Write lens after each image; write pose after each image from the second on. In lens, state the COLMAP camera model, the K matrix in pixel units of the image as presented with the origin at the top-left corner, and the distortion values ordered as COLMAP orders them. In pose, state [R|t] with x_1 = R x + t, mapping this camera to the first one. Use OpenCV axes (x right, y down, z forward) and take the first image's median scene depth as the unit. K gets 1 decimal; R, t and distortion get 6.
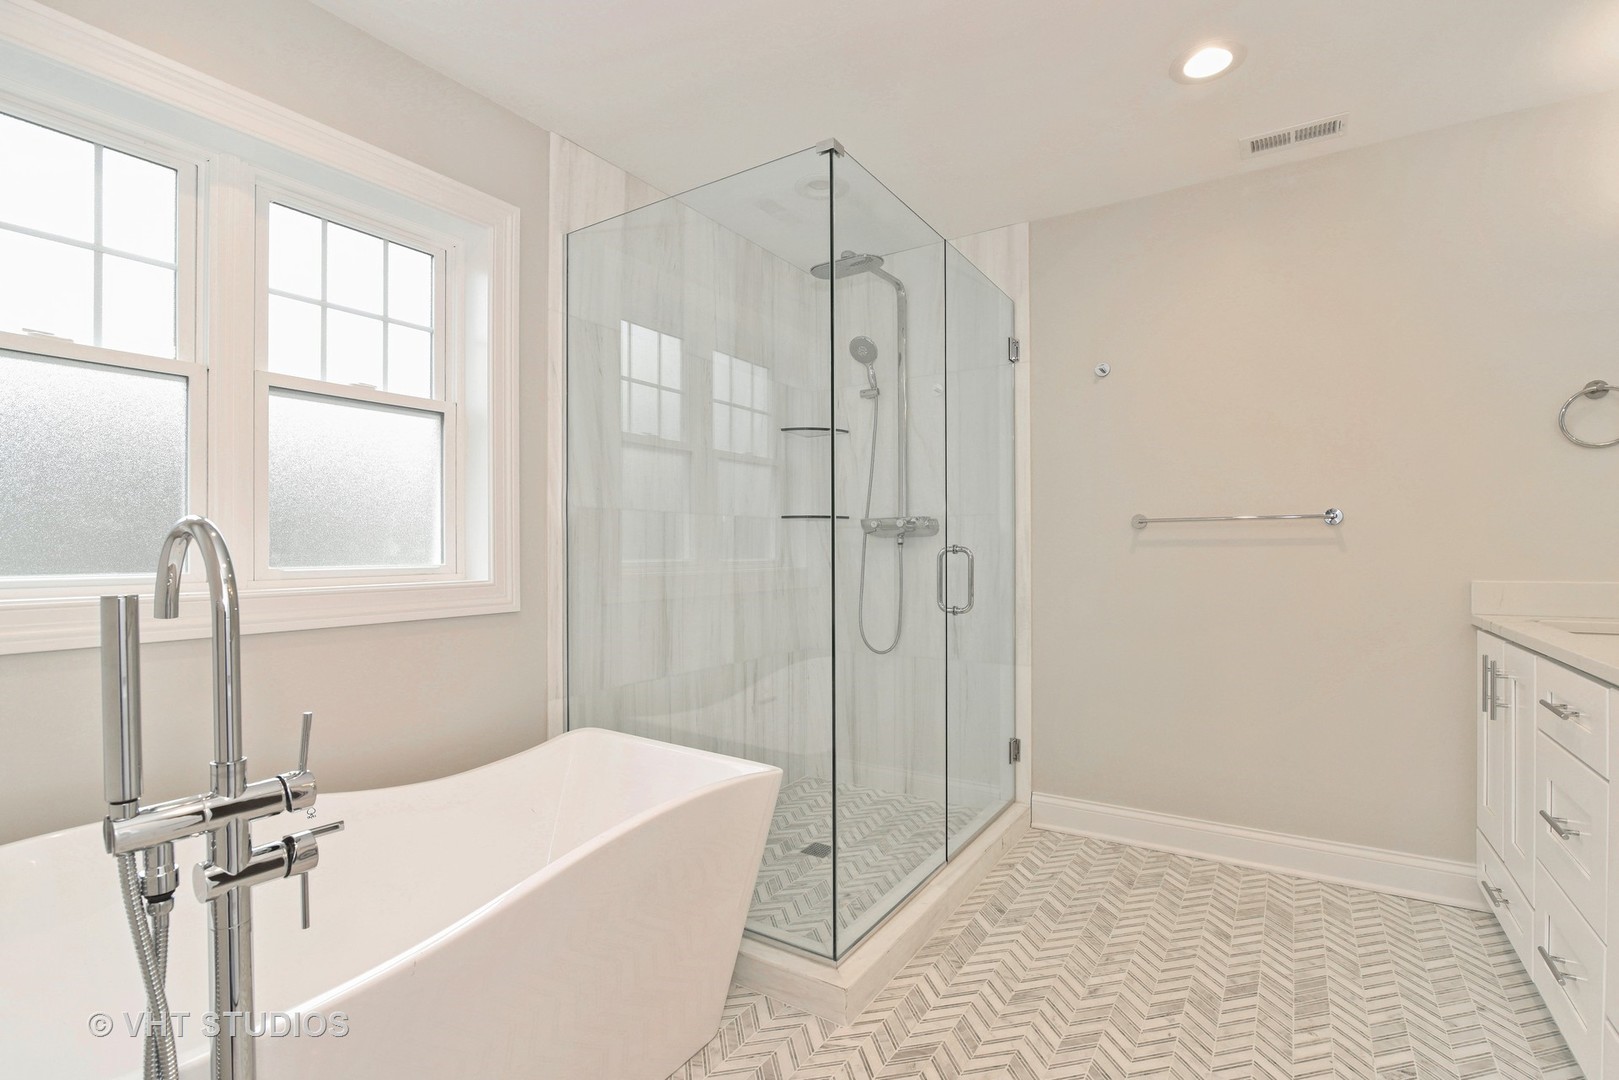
lens RADIAL K [[746.5, 0, 806.3], [0, 746.5, 548.0], [0, 0, 1]] dist [-0.020446, 0.001279]
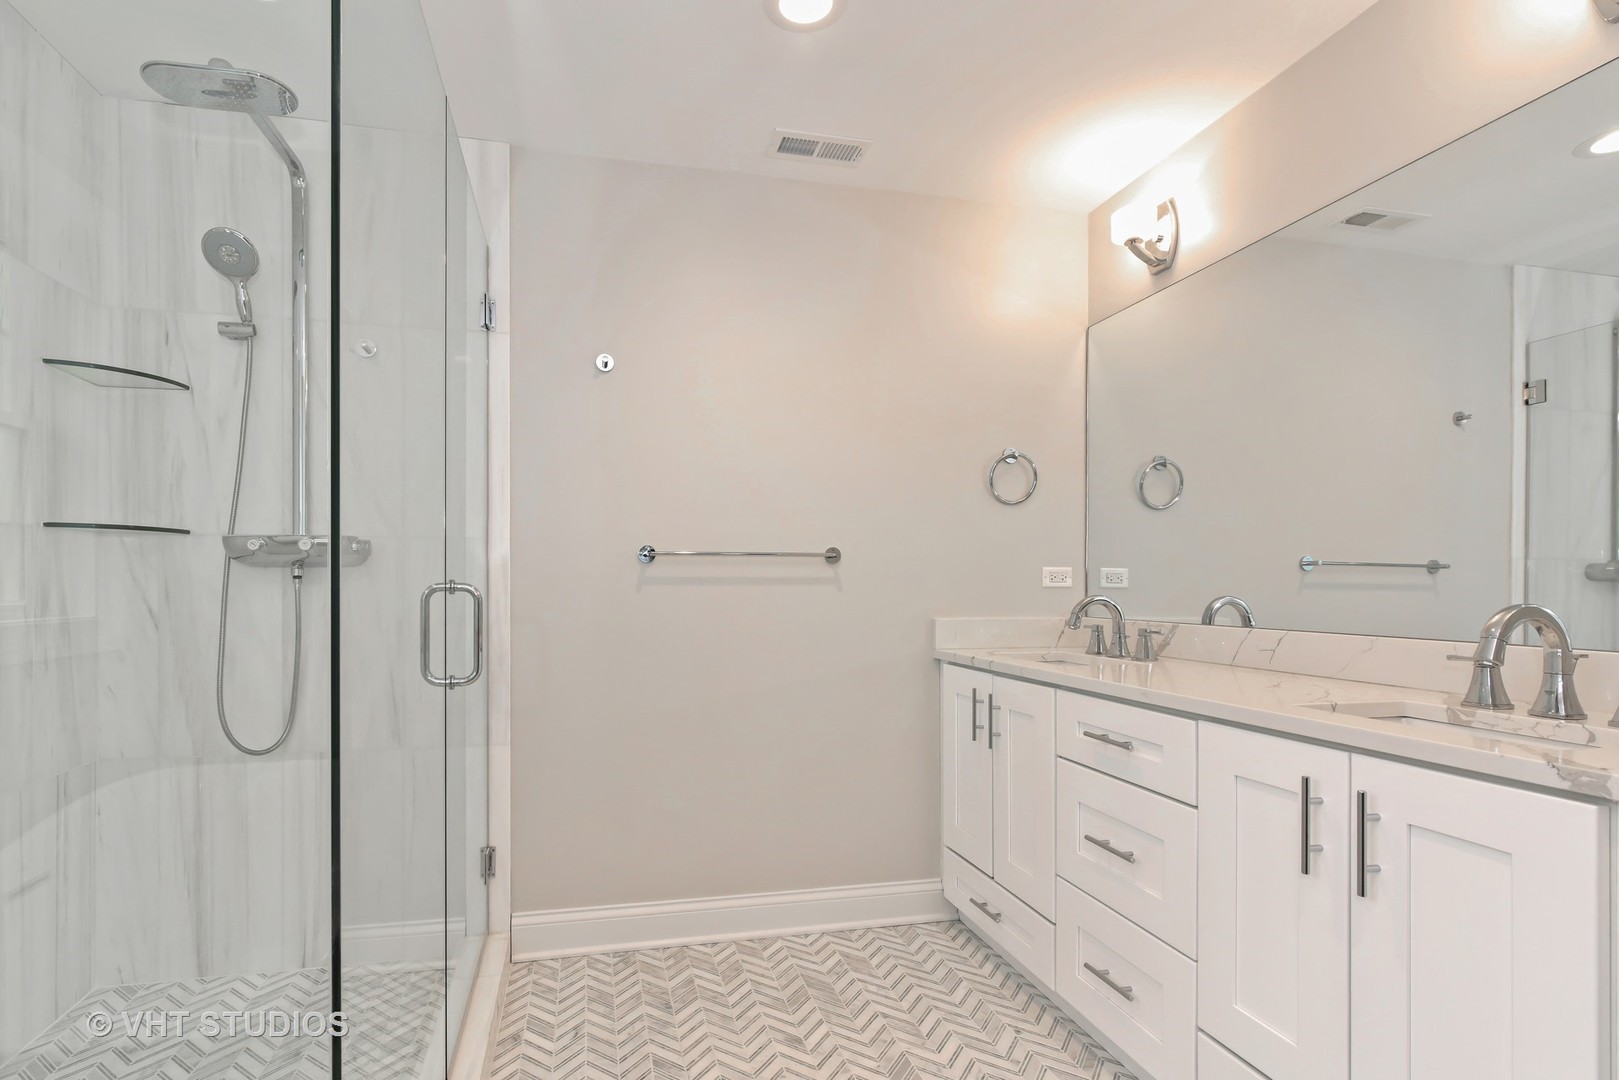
lens RADIAL K [[798.8, 0, 775.4], [0, 798.8, 582.3], [0, 0, 1]] dist [0.000065, -0.000546]
pose [[0.705476, 0.005944, 0.708709, -0.087651], [-0.008803, 0.999961, 0.000376, -0.006011], [-0.708679, -0.006504, 0.705501, 0.289715]]
